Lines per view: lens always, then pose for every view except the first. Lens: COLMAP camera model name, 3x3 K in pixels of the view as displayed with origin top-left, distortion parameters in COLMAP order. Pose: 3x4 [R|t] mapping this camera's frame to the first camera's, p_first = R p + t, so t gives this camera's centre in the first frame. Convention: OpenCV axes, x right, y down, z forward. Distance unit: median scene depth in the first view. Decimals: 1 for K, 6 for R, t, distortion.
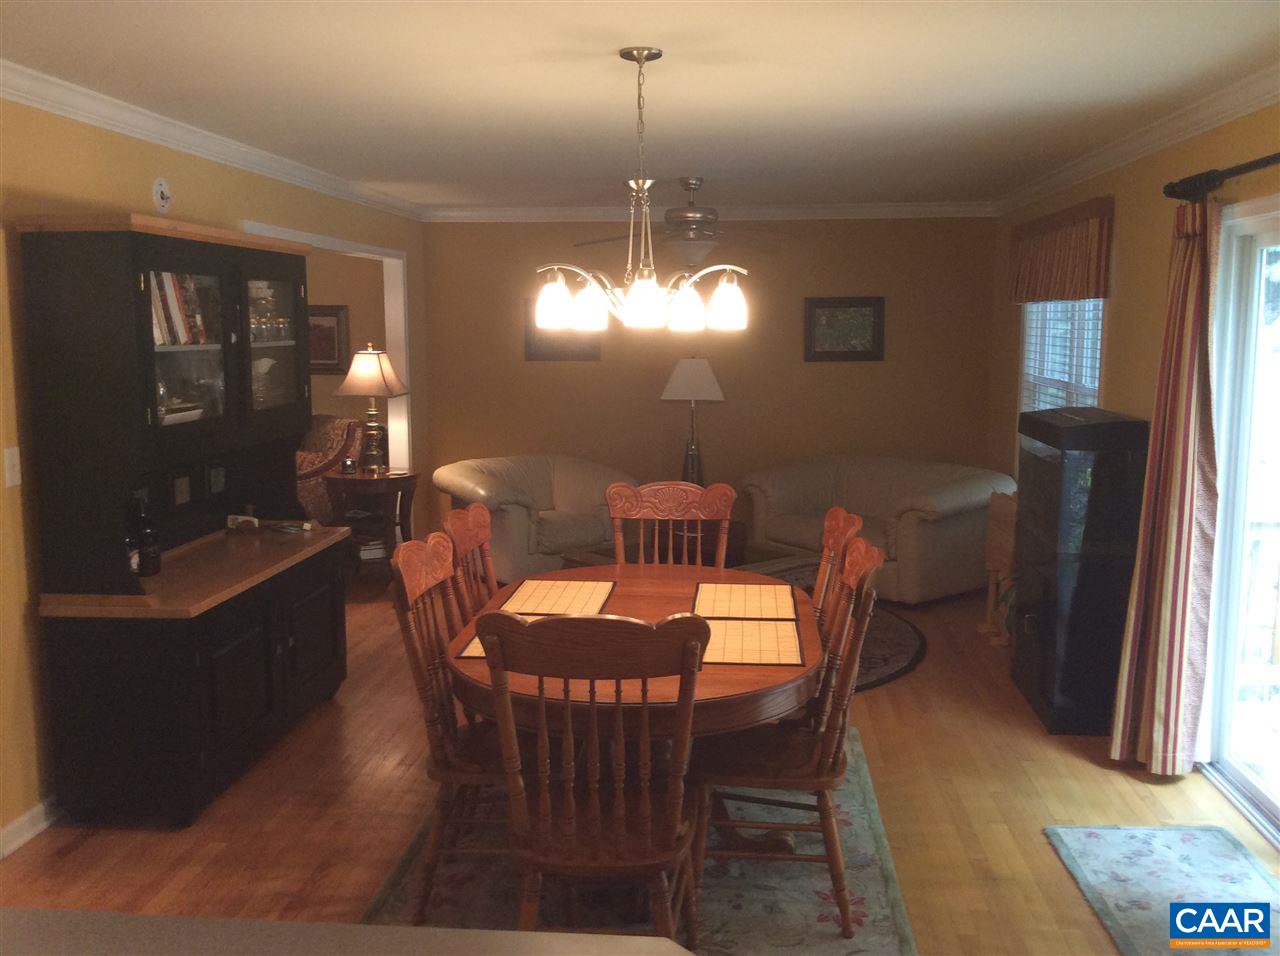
lens RADIAL K [[1191.2, 0, 645.6], [0, 1191.2, 481.2], [0, 0, 1]] dist [0.134732, -0.268496]
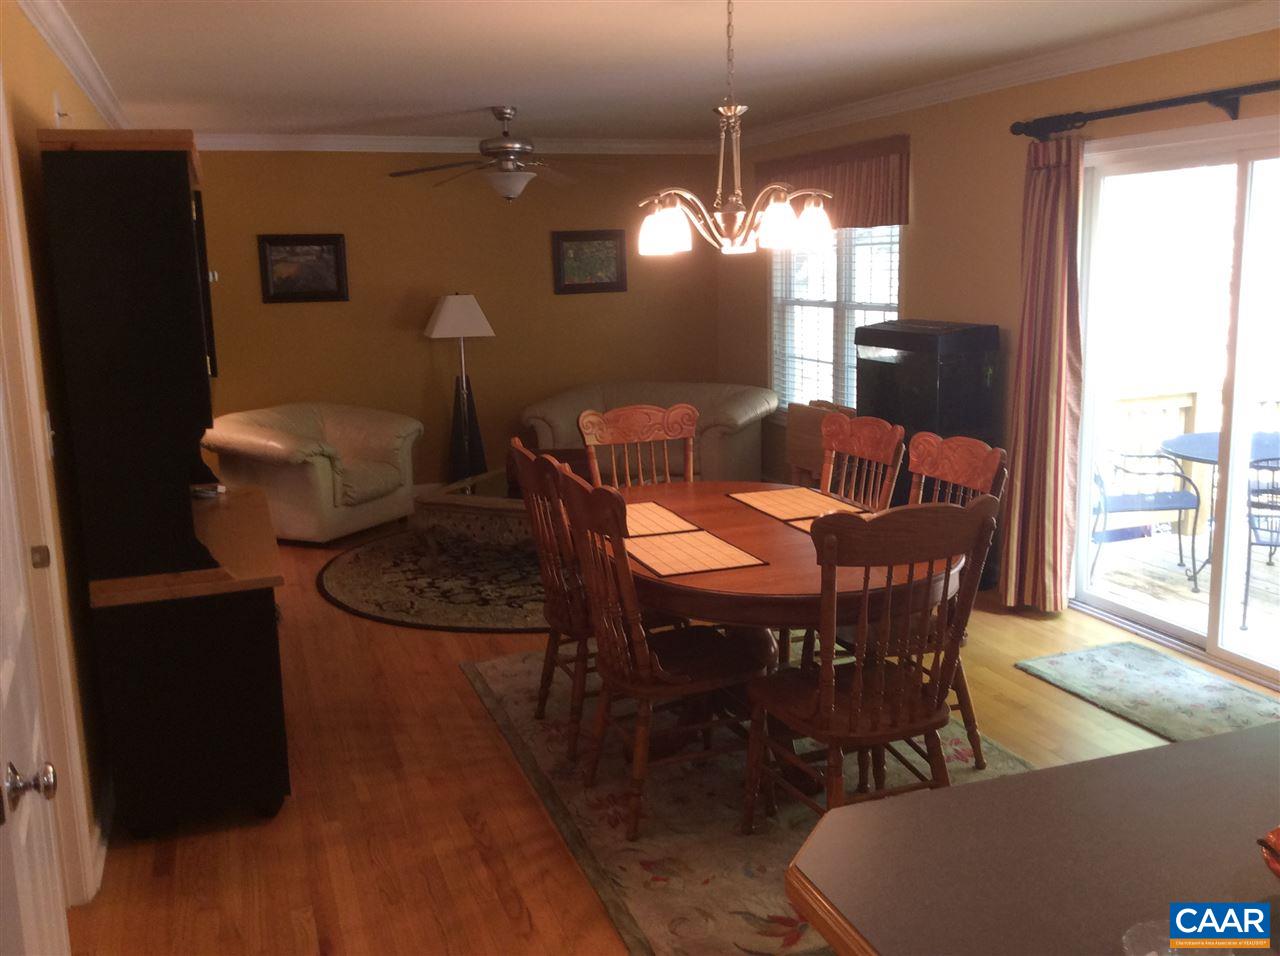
lens RADIAL K [[1191.2, 0, 645.6], [0, 1191.2, 481.2], [0, 0, 1]] dist [0.134732, -0.268496]
pose [[0.907128, -0.098952, 0.409056, -0.447227], [0.079688, 0.994768, 0.063920, -0.000485], [-0.413241, -0.025387, 0.910268, 0.060362]]
